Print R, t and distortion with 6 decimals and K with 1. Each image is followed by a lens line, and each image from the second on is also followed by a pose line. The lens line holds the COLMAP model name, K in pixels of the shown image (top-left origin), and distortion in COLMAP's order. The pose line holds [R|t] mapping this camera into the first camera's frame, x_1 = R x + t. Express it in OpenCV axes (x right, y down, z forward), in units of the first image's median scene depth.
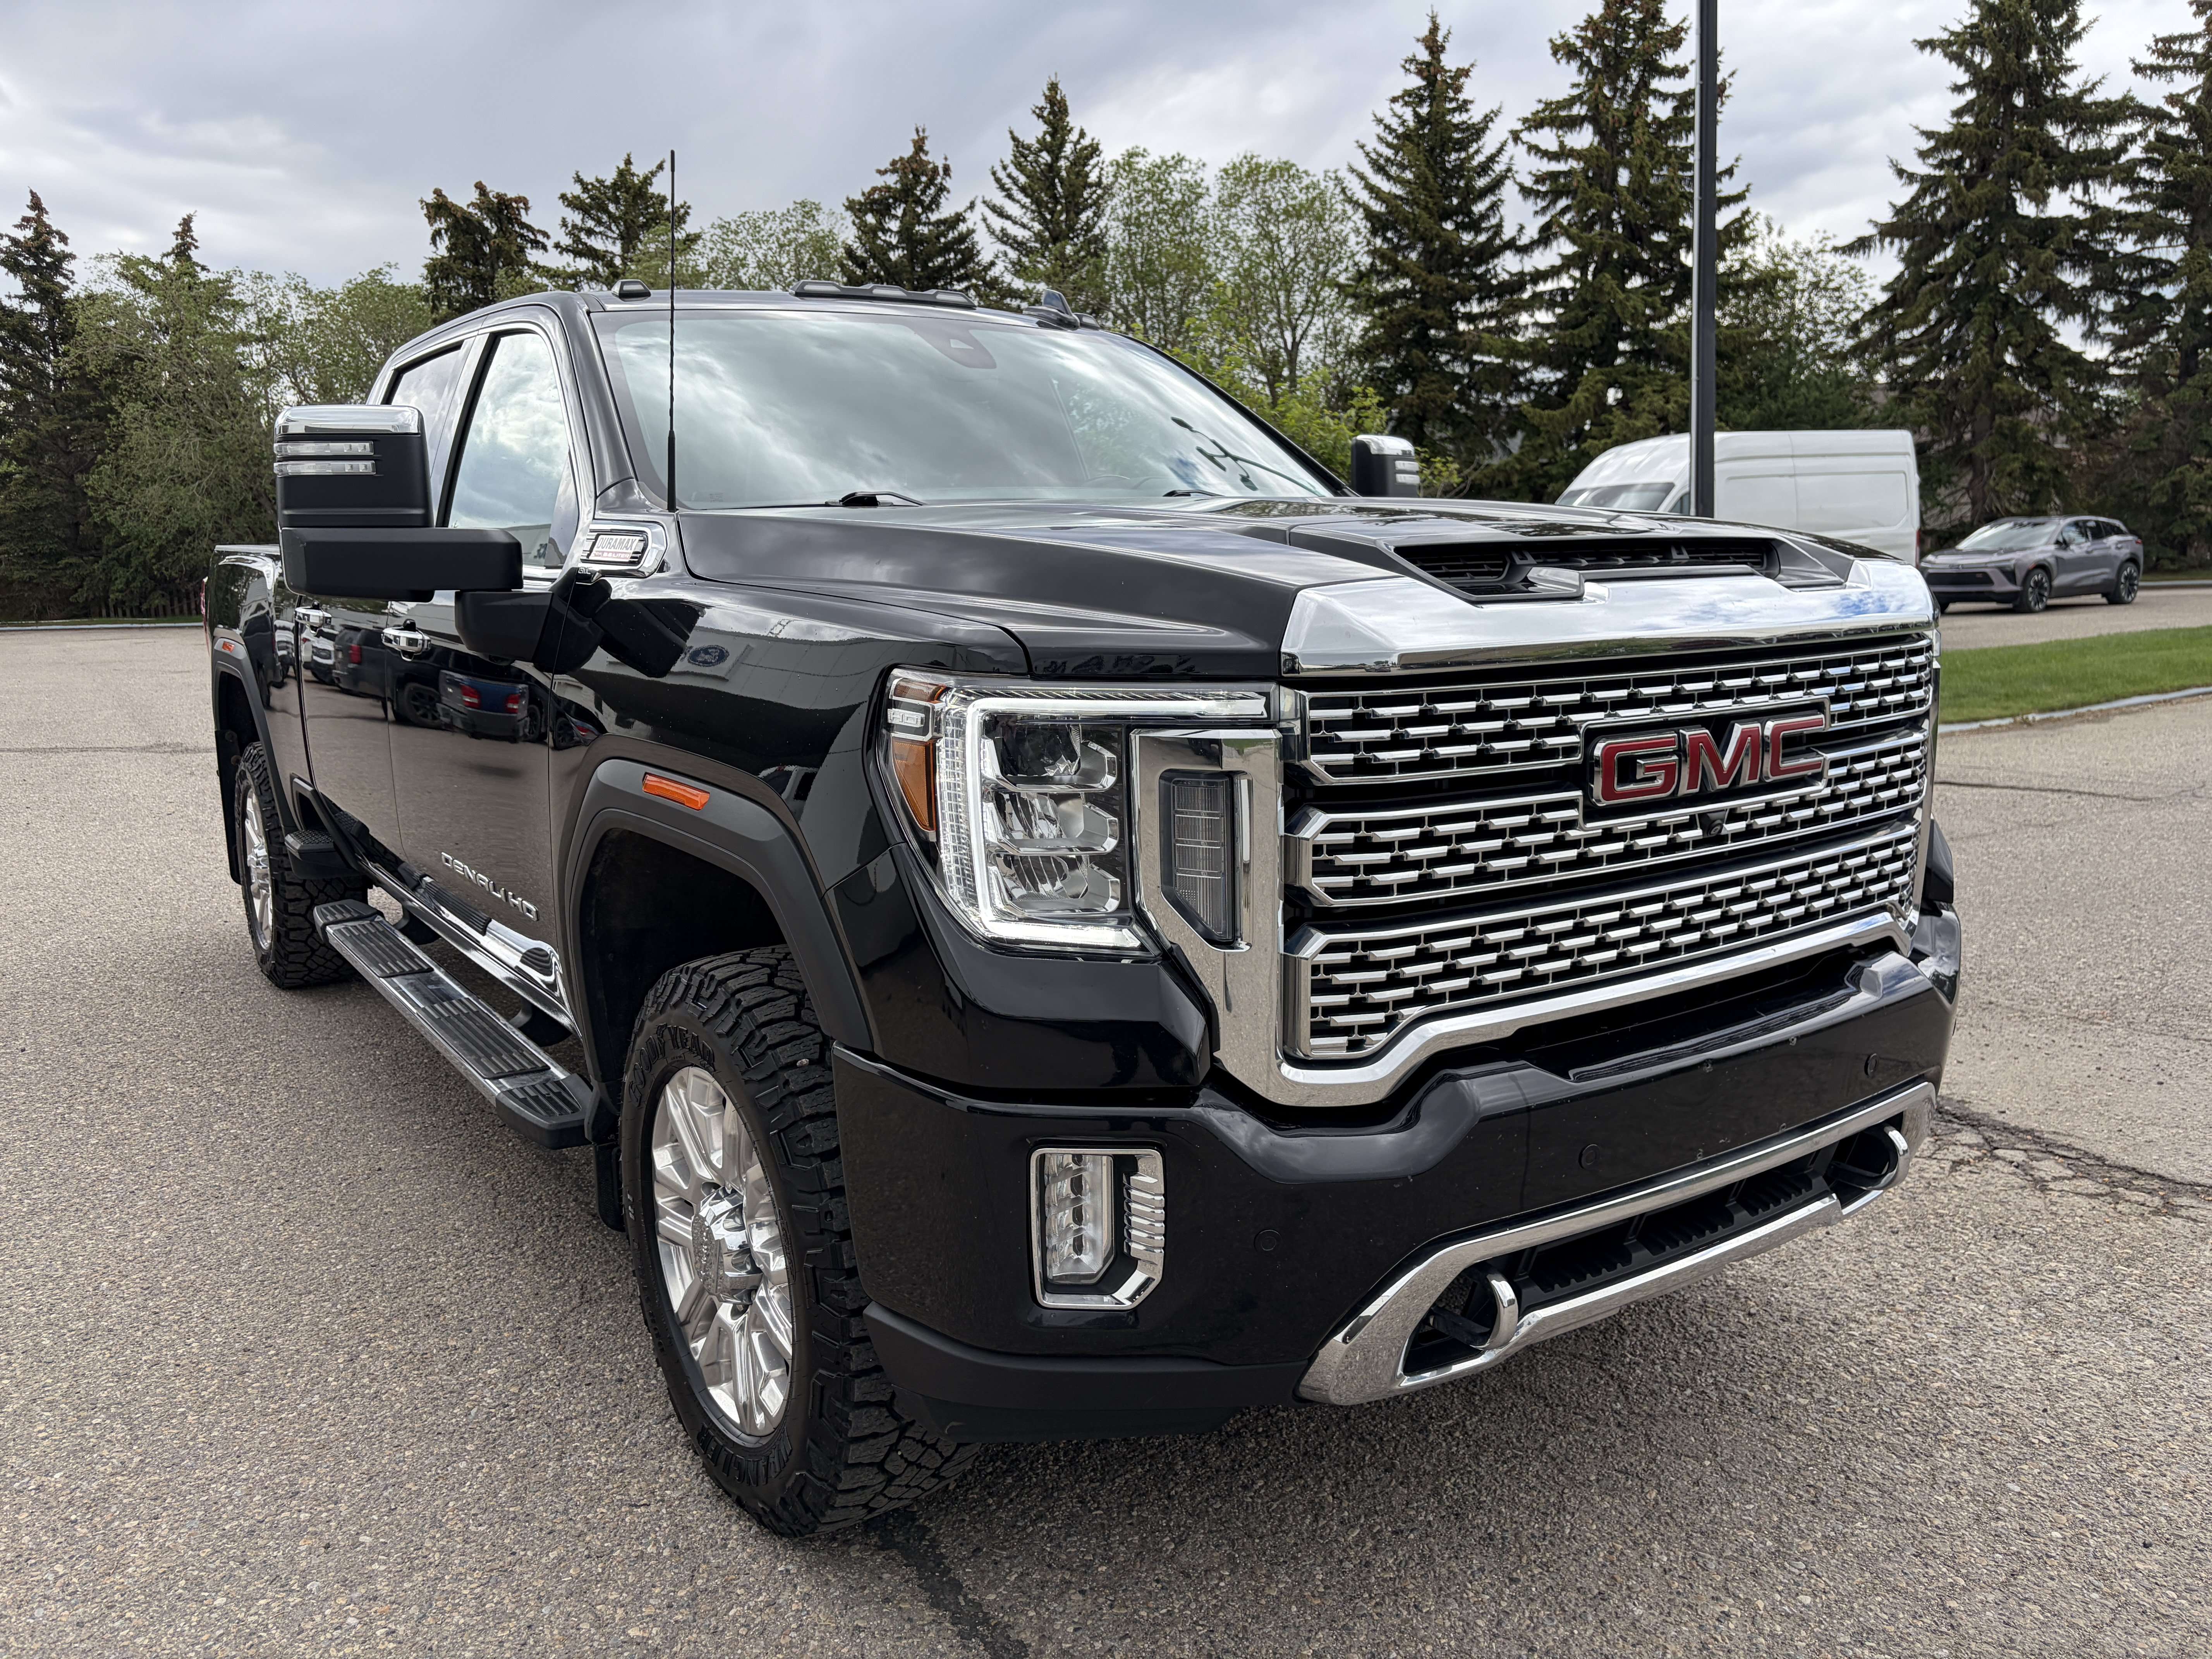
lens RADIAL K [[1794.9, 0, 1174.6], [0, 1794.9, 903.2], [0, 0, 1]] dist [0.002130, 0.000042]
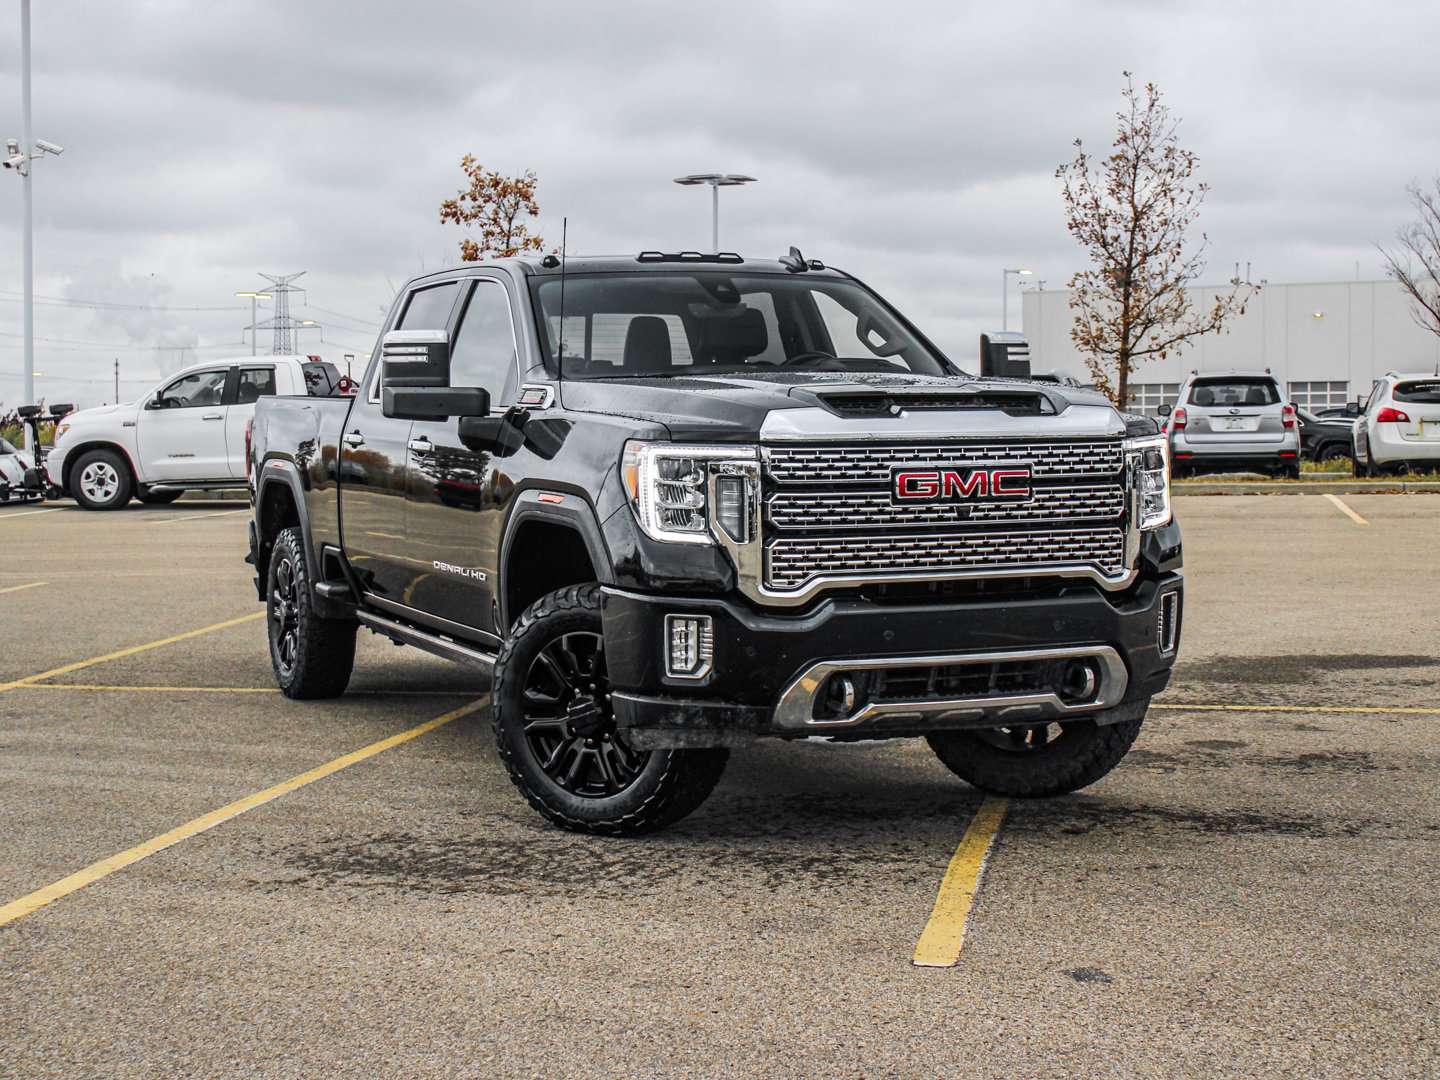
lens RADIAL K [[2763.3, 0, 720.0], [0, 2763.3, 540.0], [0, 0, 1]] dist [0.022515, 0.073065]
pose [[0.973420, 0.017449, -0.228361, 0.890913], [-0.051003, 0.988570, -0.141872, 0.575693], [0.223275, 0.149748, 0.963184, -2.831241]]
